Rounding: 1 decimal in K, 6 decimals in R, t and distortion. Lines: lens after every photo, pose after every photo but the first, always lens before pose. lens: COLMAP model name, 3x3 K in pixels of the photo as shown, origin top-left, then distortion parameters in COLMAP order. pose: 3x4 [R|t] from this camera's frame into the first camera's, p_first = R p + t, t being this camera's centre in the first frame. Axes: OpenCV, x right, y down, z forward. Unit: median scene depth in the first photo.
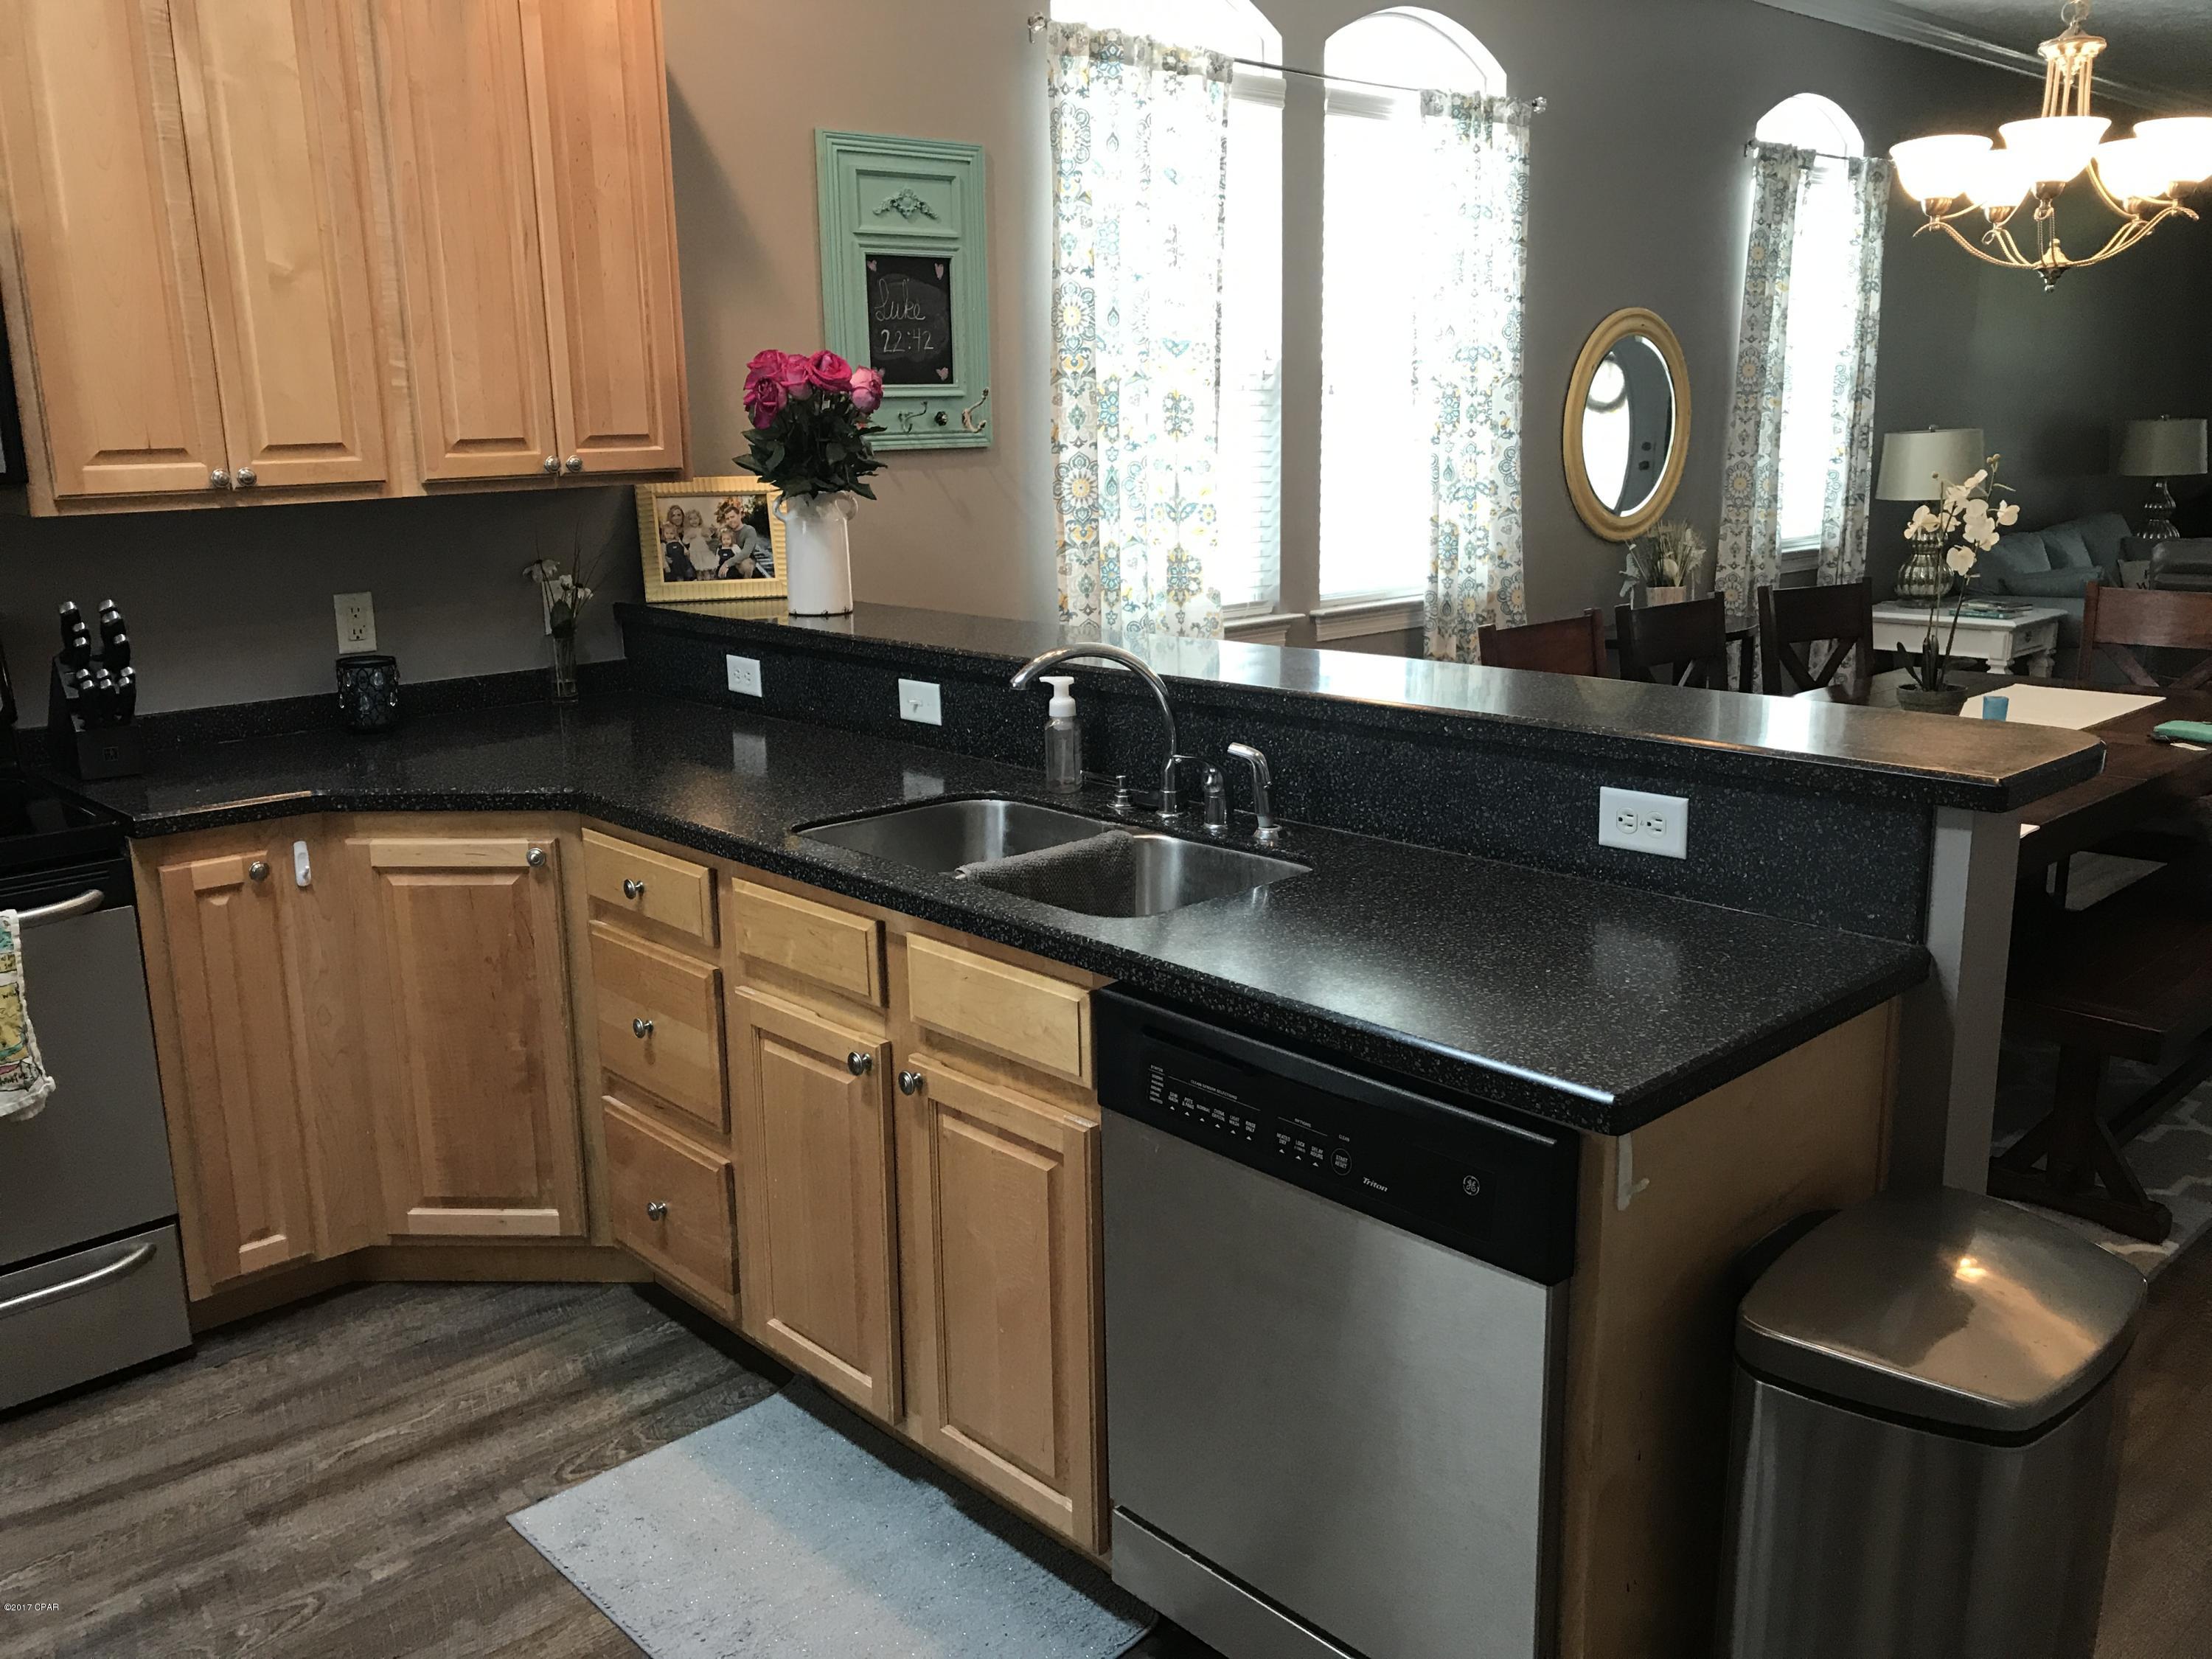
lens RADIAL K [[1806.9, 0, 1113.7], [0, 1806.9, 805.4], [0, 0, 1]] dist [0.027533, -0.035418]
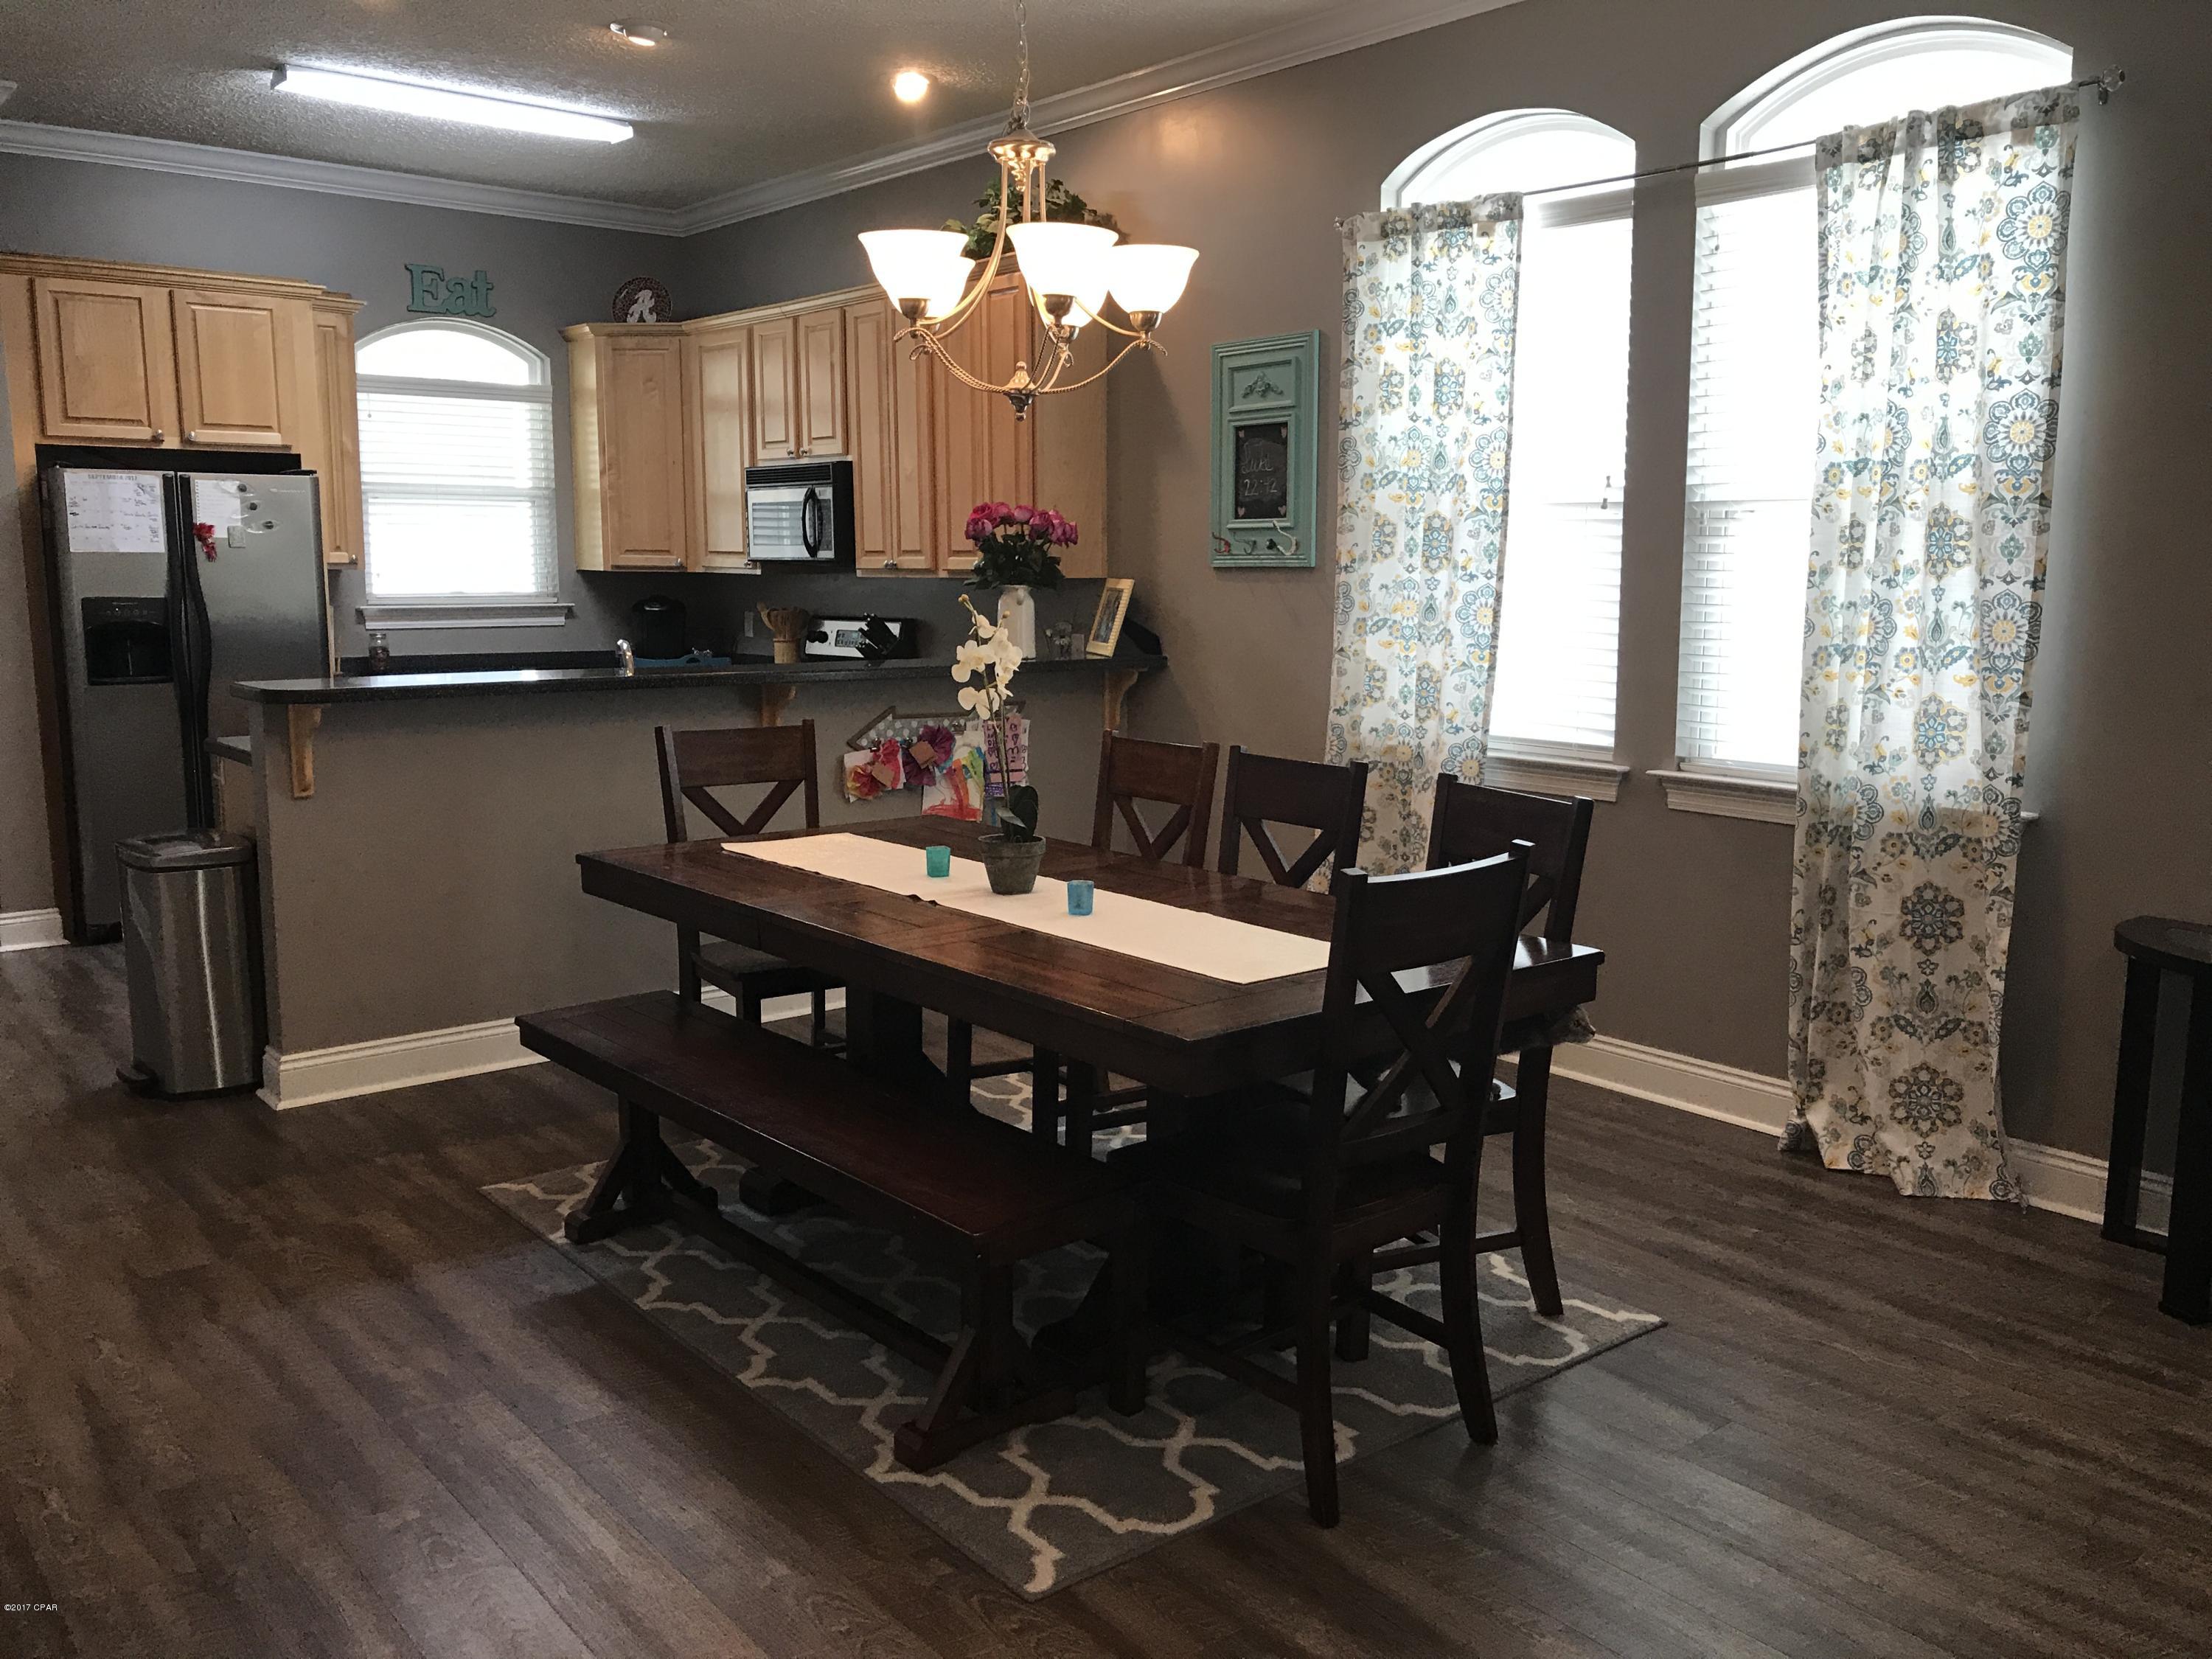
lens RADIAL K [[1806.9, 0, 1138.4], [0, 1806.9, 803.6], [0, 0, 1]] dist [0.027533, -0.035418]
pose [[-0.052604, 0.149448, -0.987369, 1.756620], [-0.220676, 0.962555, 0.157449, -0.311818], [0.973928, 0.226171, -0.017655, 1.392263]]
